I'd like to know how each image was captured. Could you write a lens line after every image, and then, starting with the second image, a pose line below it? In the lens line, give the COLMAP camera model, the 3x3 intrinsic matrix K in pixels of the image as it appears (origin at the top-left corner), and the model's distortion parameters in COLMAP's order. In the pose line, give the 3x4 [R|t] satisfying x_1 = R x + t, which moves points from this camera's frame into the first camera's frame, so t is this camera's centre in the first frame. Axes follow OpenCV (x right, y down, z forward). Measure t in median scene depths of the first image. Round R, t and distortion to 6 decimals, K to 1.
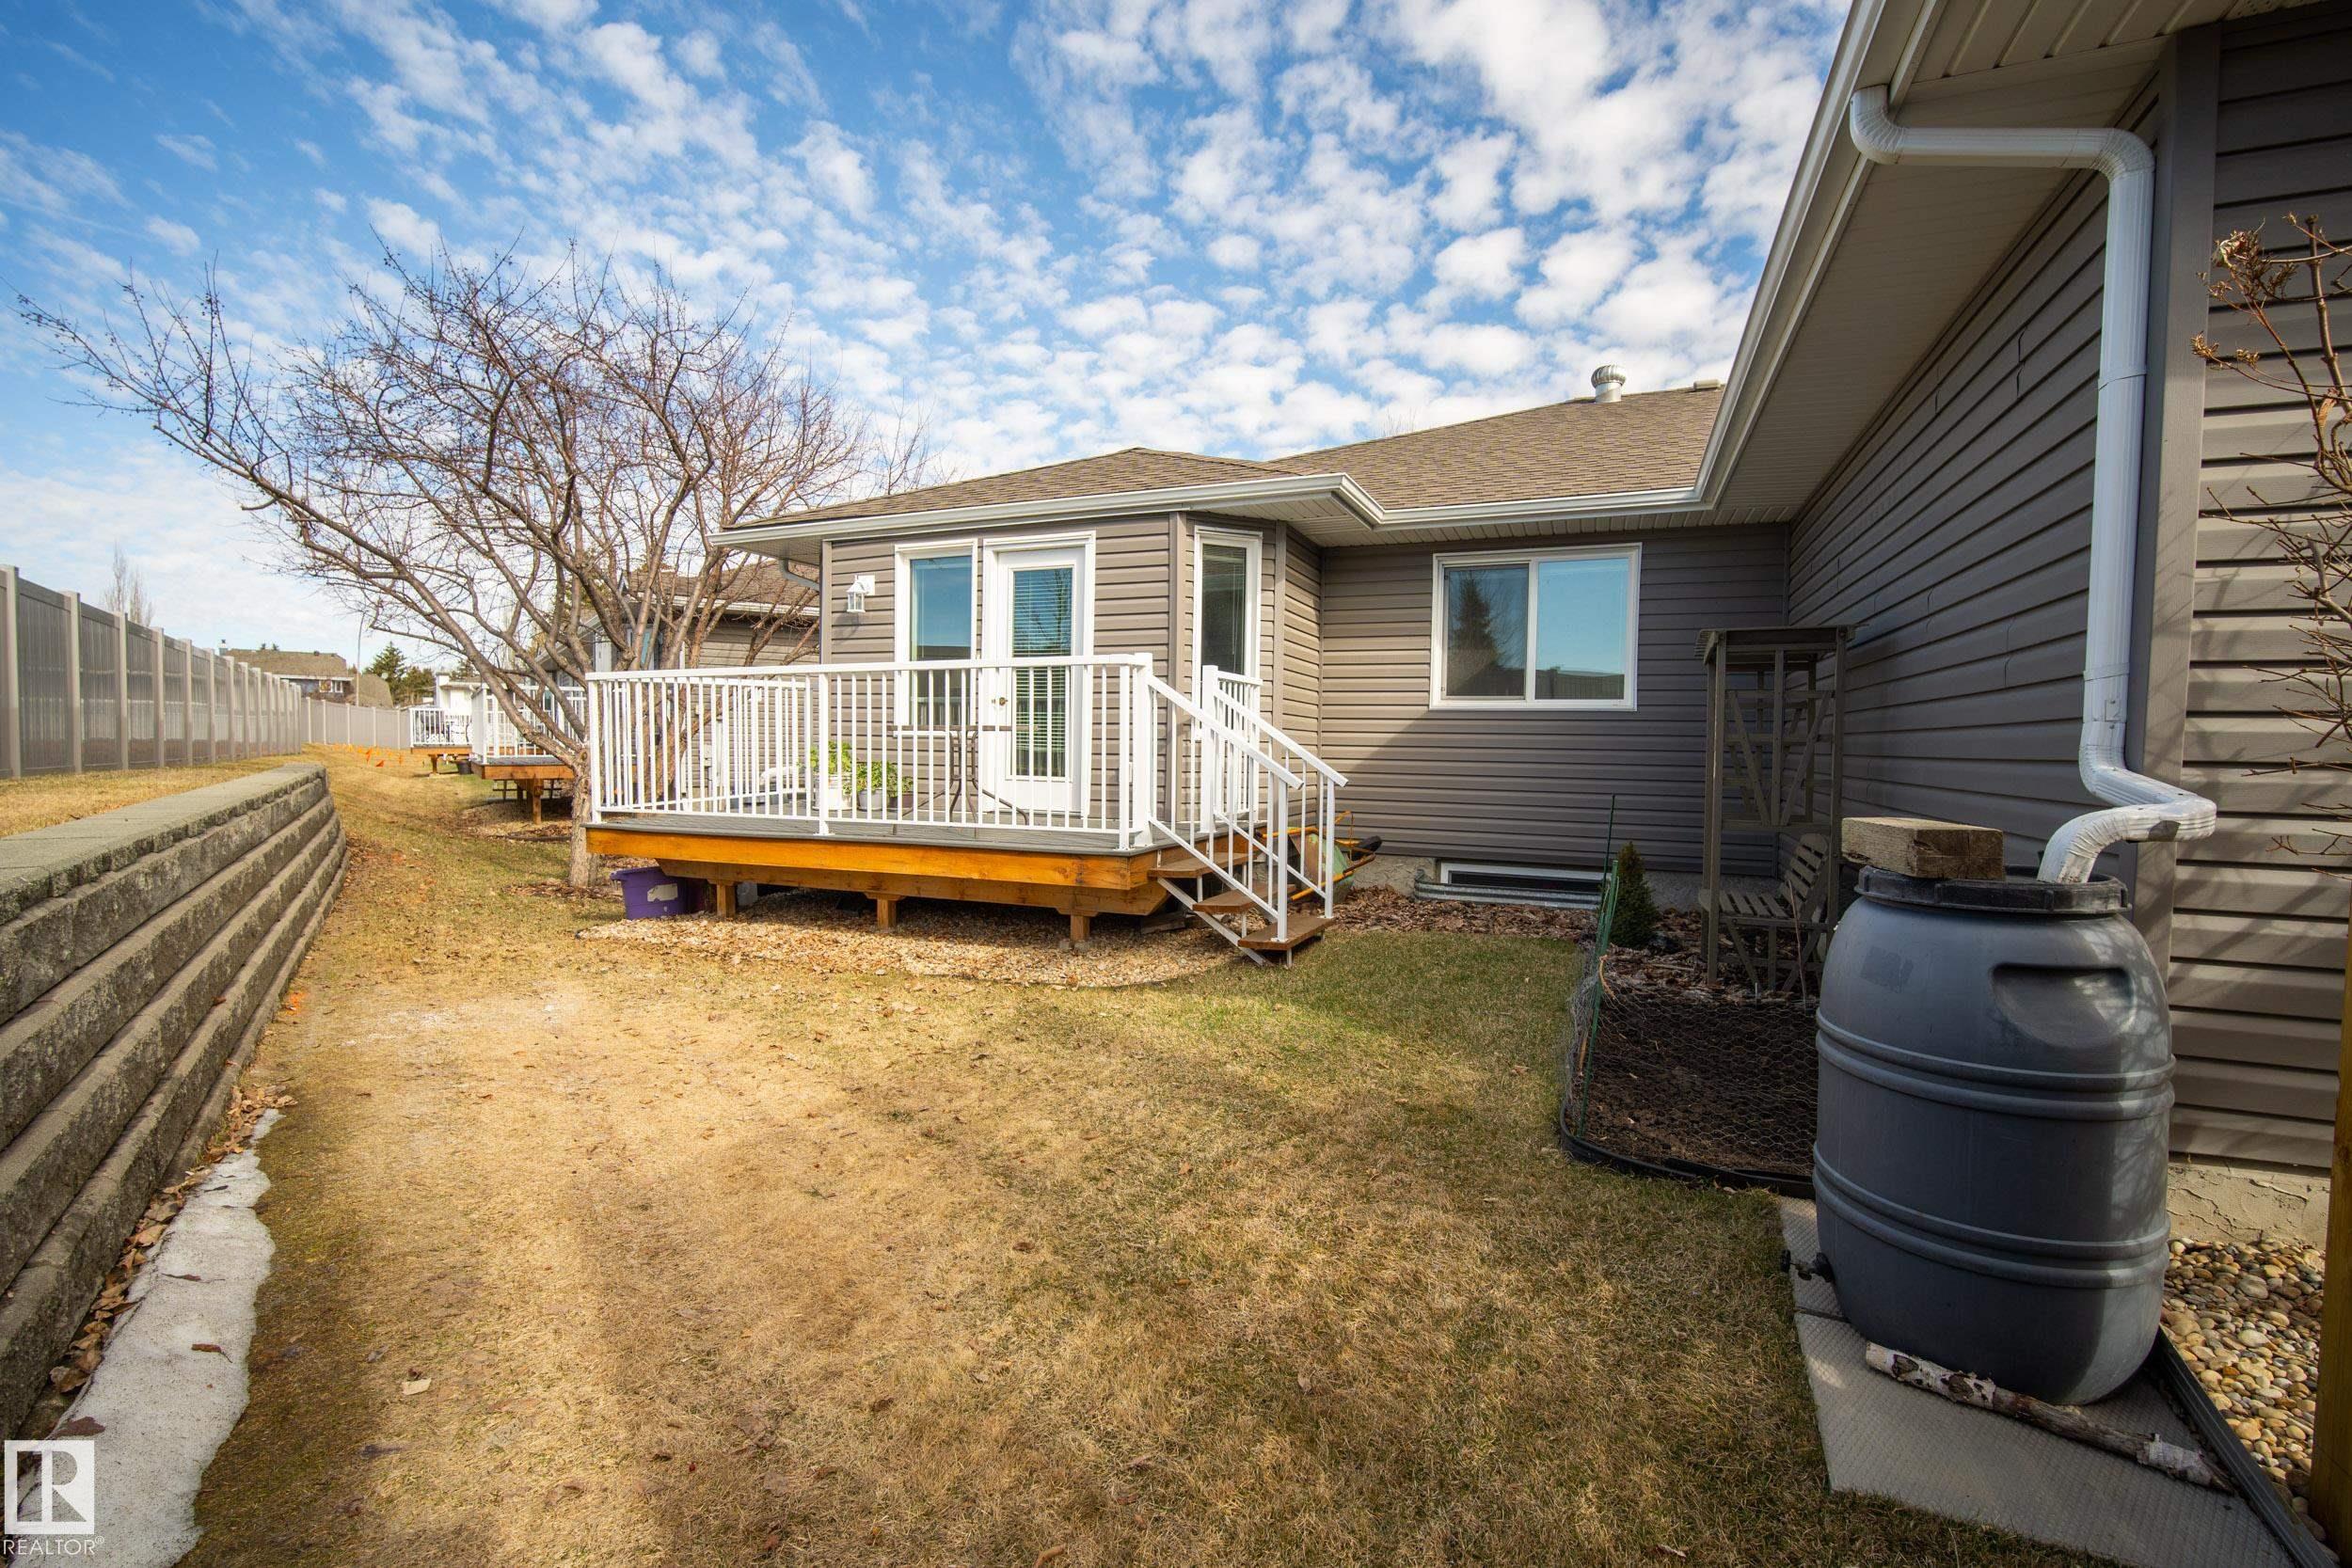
lens RADIAL K [[1007.0, 0, 1176.0], [0, 1007.0, 784.0], [0, 0, 1]] dist [-0.011904, 0.000124]
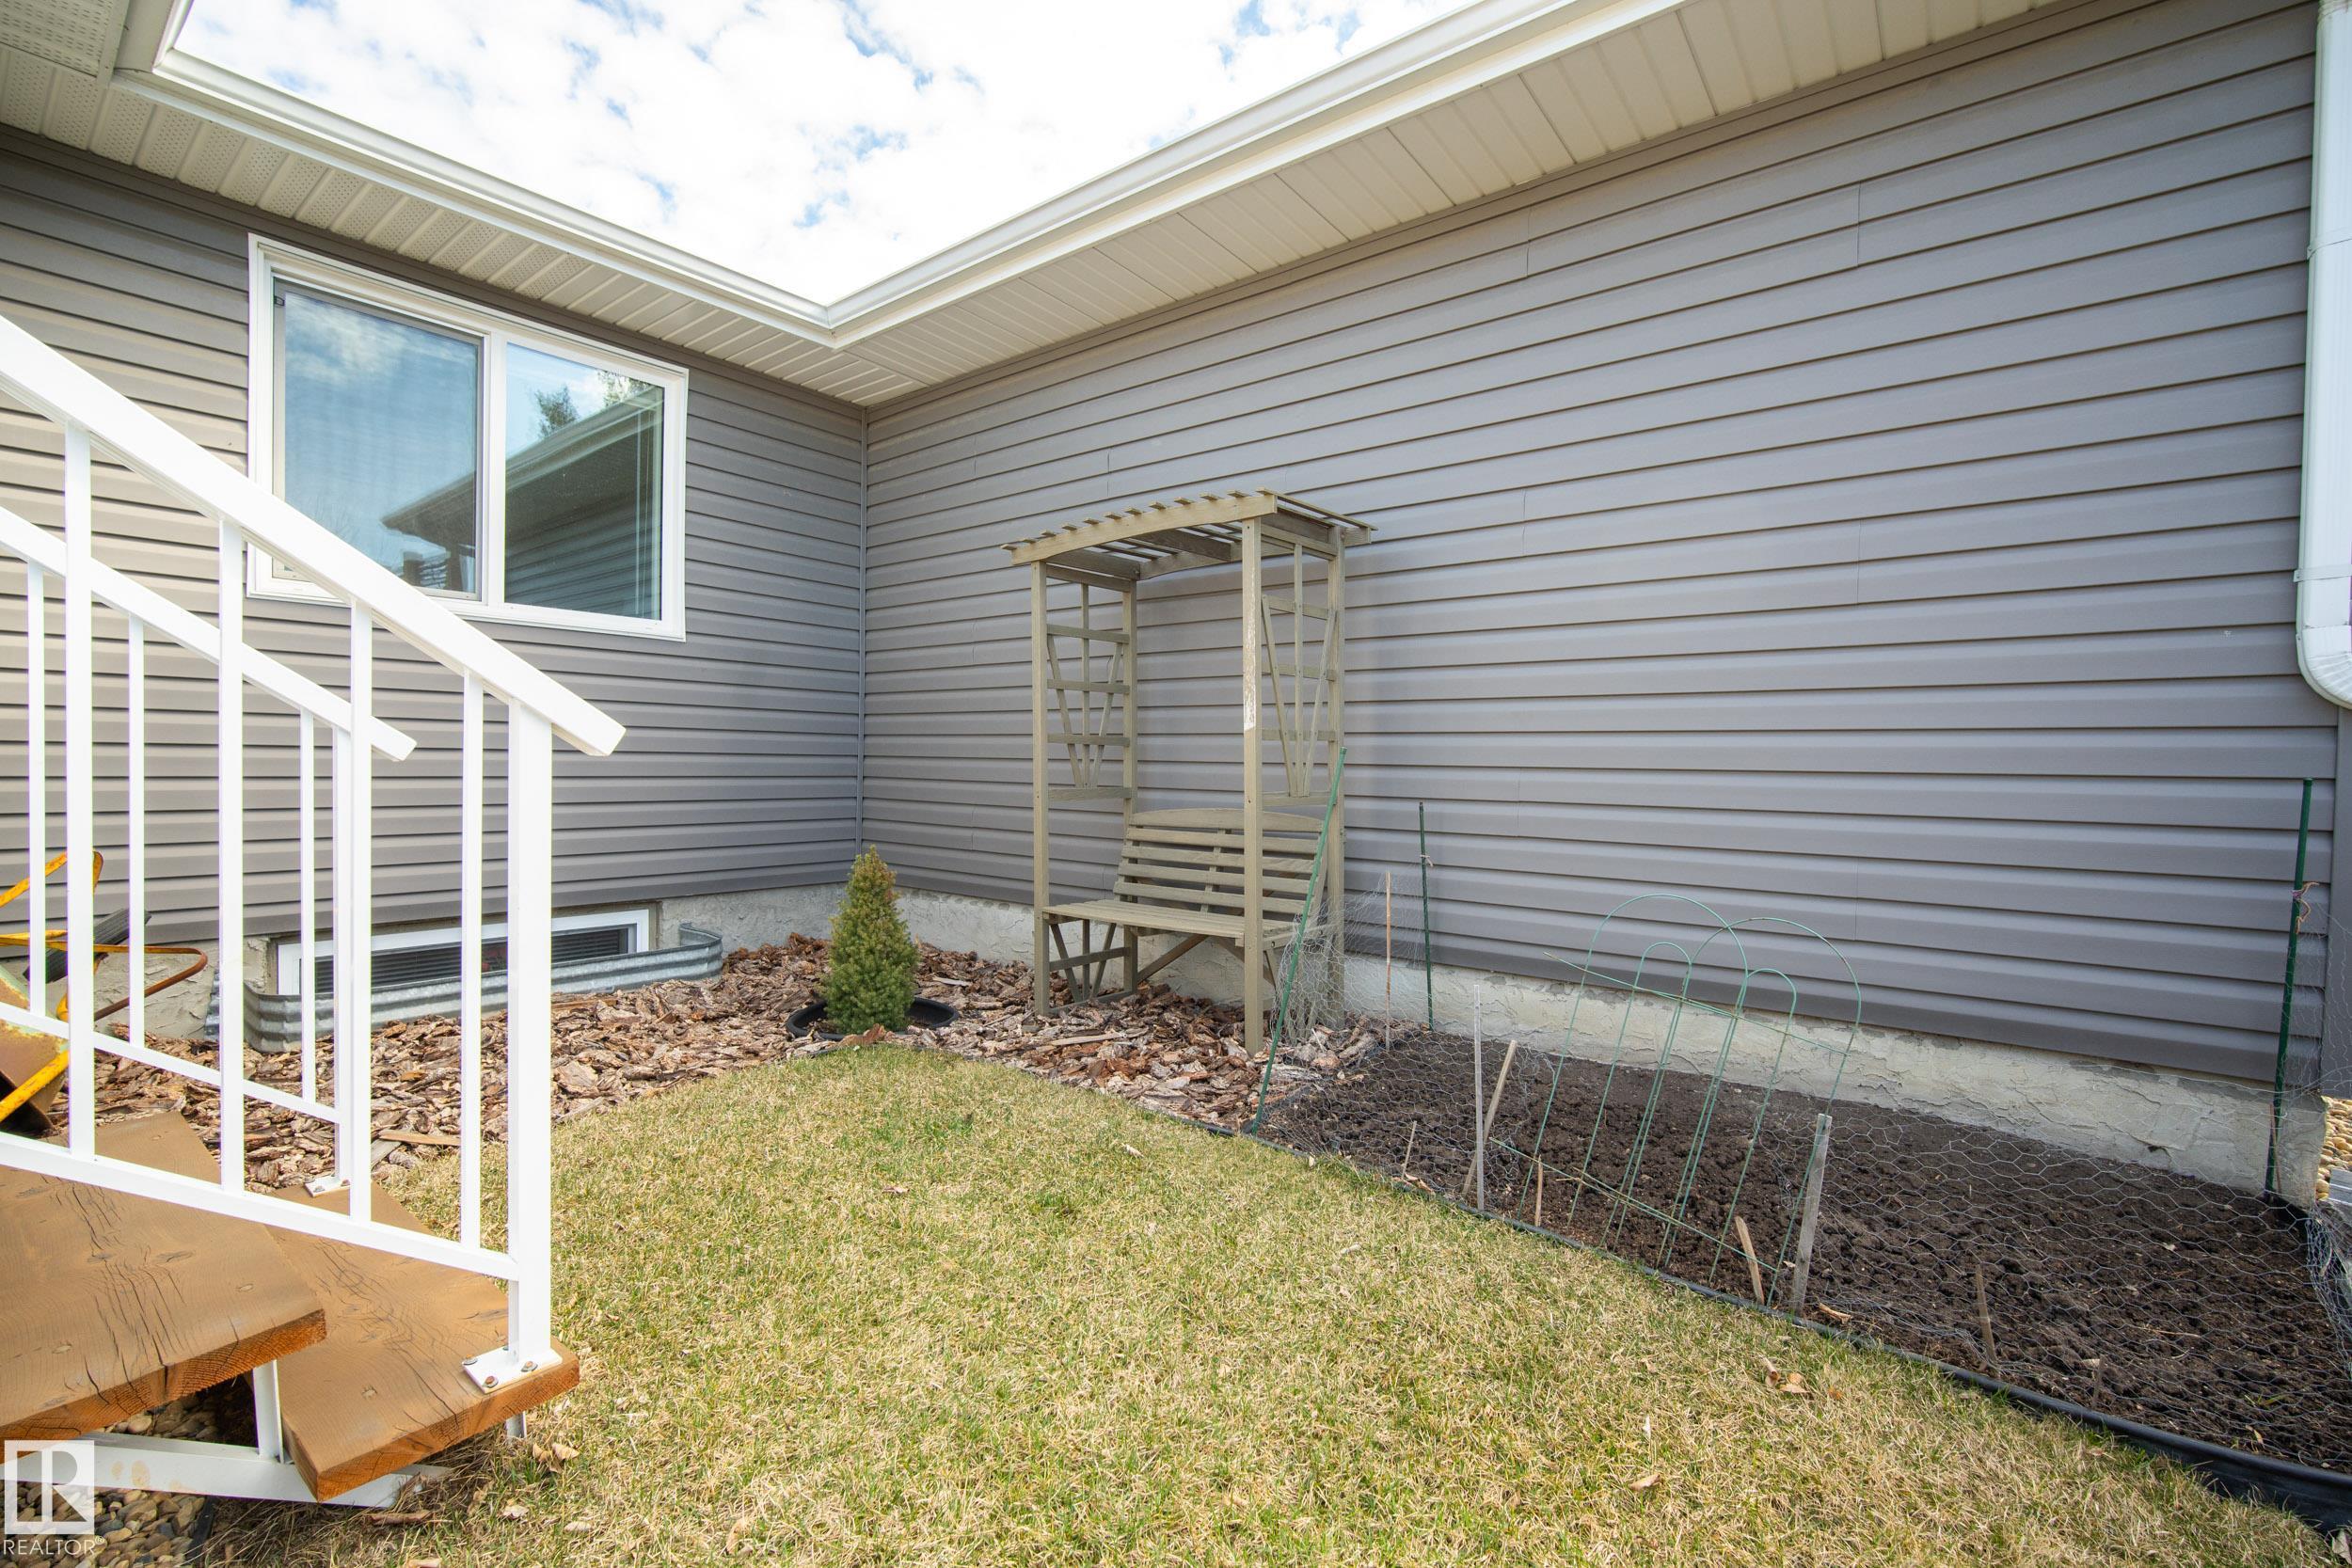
lens RADIAL K [[1007.0, 0, 1176.0], [0, 1007.0, 784.0], [0, 0, 1]] dist [-0.011904, 0.000124]
pose [[0.257841, -0.033977, 0.965590, -0.070516], [0.031007, 0.999158, 0.026878, 0.008339], [-0.965690, 0.023009, 0.258677, 0.609782]]
